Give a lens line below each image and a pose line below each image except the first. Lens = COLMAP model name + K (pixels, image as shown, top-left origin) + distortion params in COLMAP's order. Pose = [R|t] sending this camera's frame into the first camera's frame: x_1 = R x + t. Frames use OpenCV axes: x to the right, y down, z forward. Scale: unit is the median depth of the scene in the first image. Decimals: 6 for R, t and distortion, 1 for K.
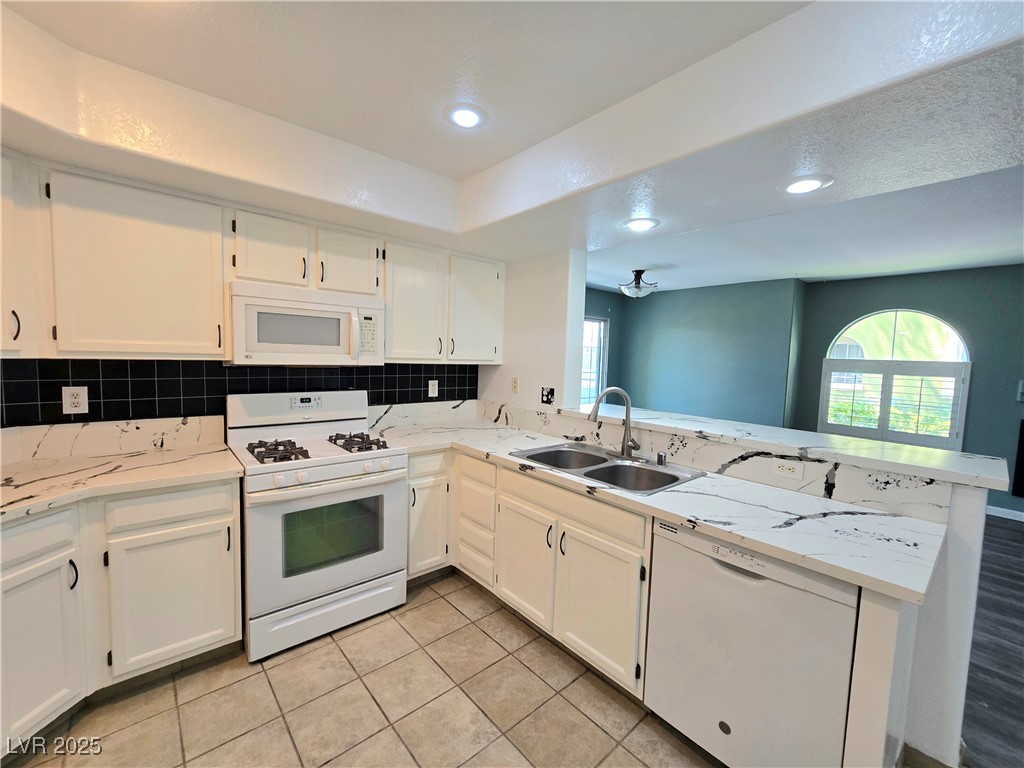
lens RADIAL K [[423.0, 0, 513.0], [0, 423.0, 385.4], [0, 0, 1]] dist [-0.001231, 0.000117]
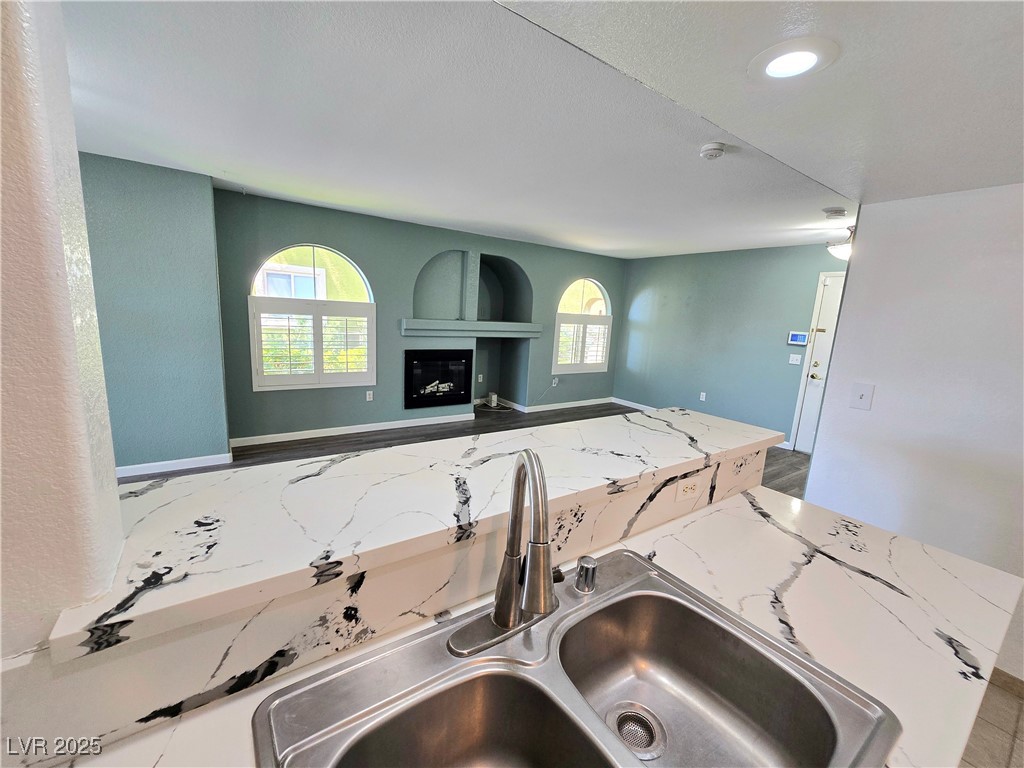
lens RADIAL K [[419.3, 0, 511.9], [0, 419.3, 391.5], [0, 0, 1]] dist [-0.001320, -0.000029]
pose [[0.100334, -0.211425, 0.972231, -0.033558], [0.021484, 0.977394, 0.210330, -0.090689], [-0.994722, -0.000216, 0.102608, 0.905195]]
